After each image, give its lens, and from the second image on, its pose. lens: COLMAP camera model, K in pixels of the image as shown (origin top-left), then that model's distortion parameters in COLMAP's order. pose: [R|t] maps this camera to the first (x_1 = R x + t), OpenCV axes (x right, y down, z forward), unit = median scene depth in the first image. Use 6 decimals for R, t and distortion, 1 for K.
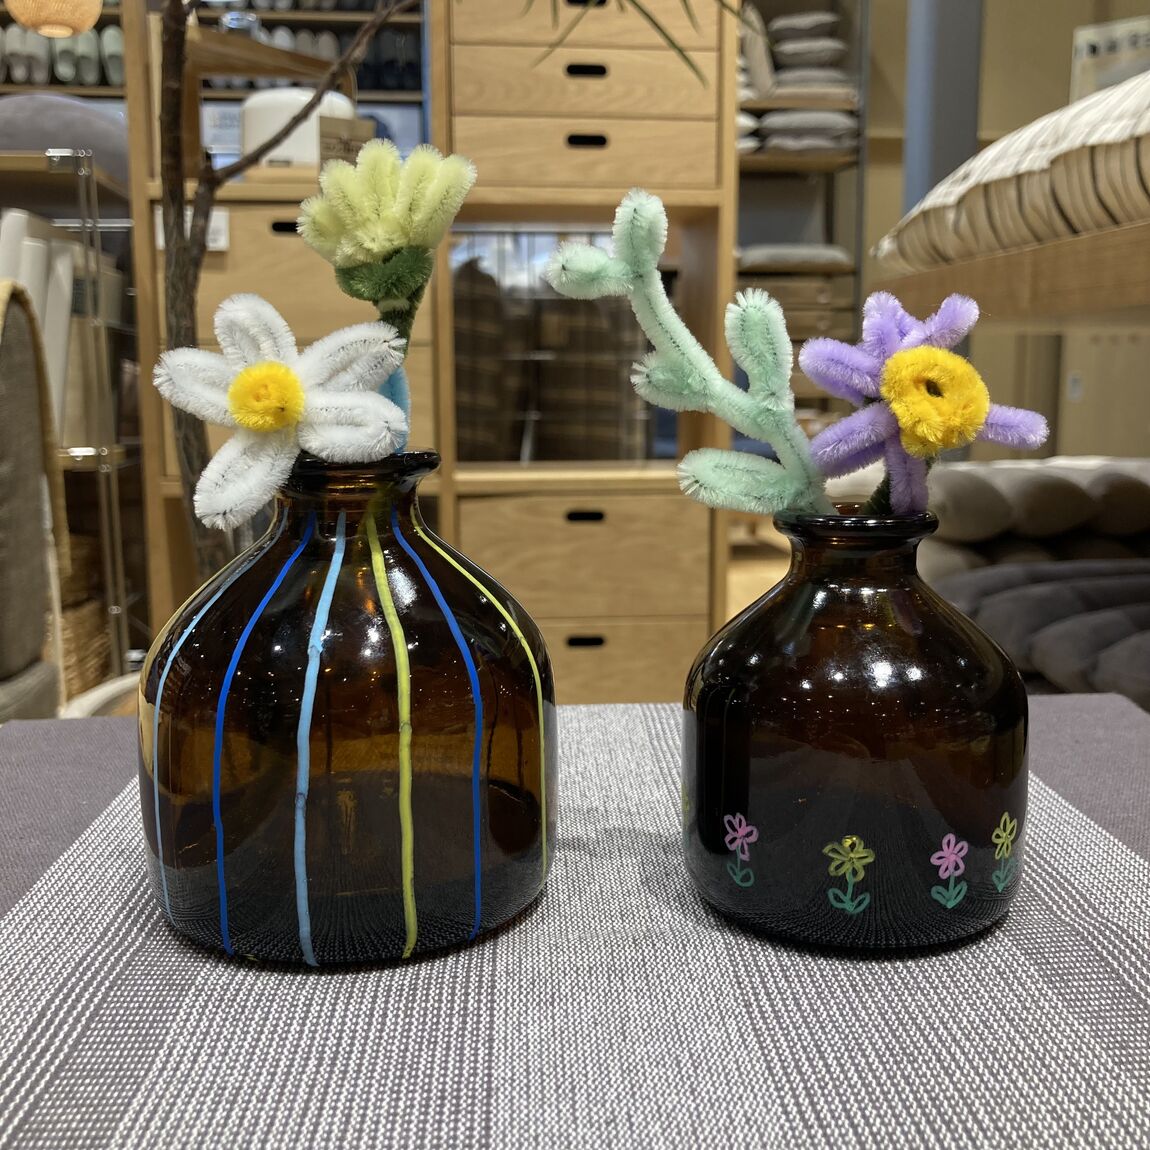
lens RADIAL K [[1272.5, 0, 571.9], [0, 1272.5, 575.9], [0, 0, 1]] dist [0.004599, 0.000000]
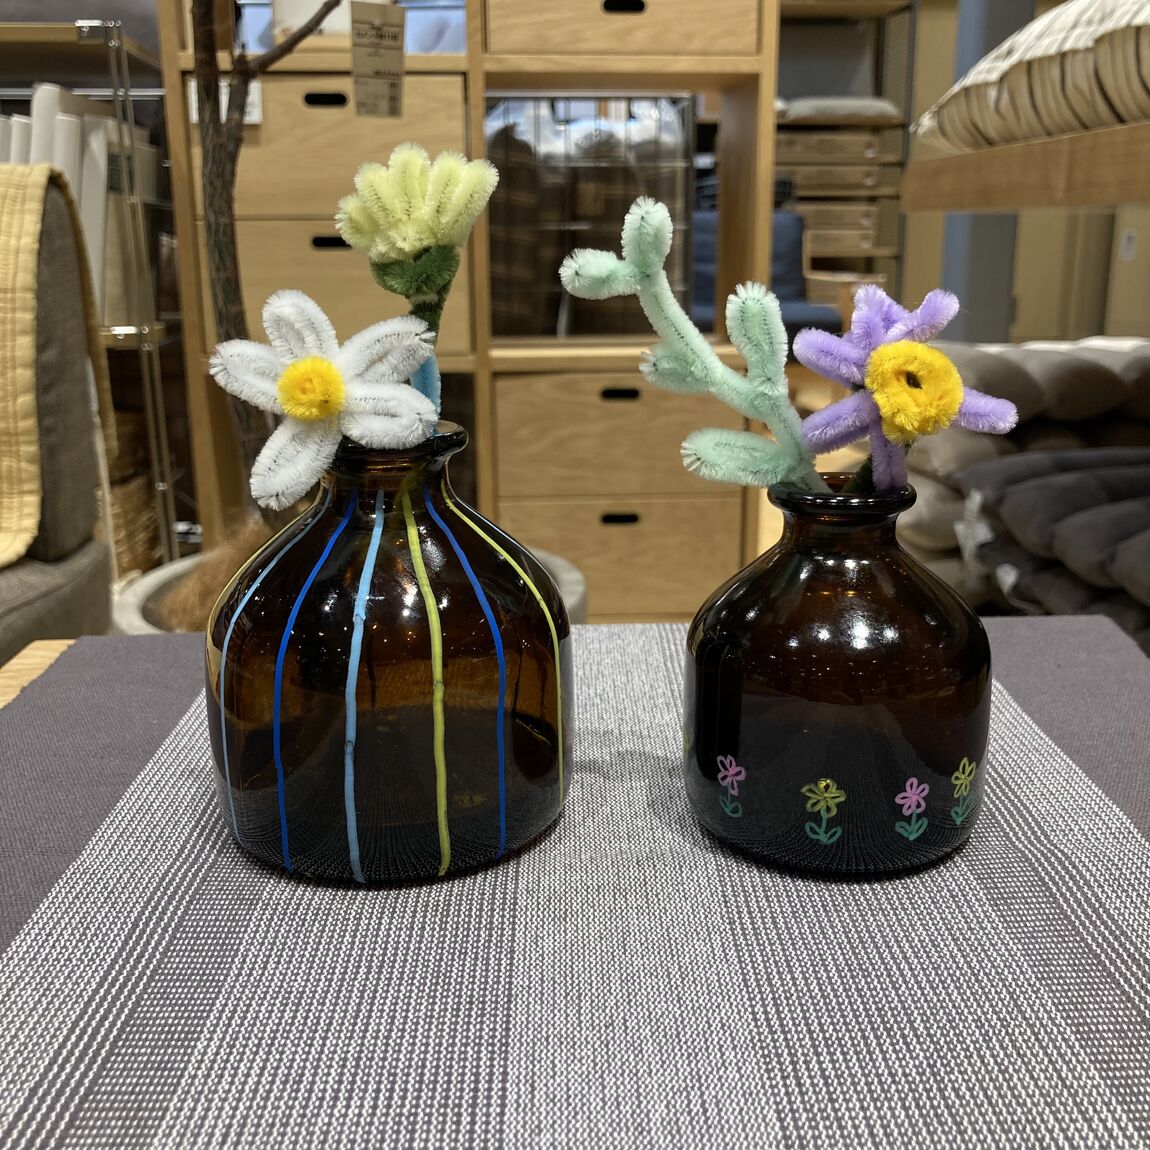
lens RADIAL K [[1272.5, 0, 578.9], [0, 1272.5, 573.9], [0, 0, 1]] dist [0.004599, 0.000000]
pose [[0.999680, 0.004600, -0.024864, 0.022687], [-0.001873, 0.994081, 0.108626, -0.097768], [0.025216, -0.108544, 0.993772, -0.118521]]
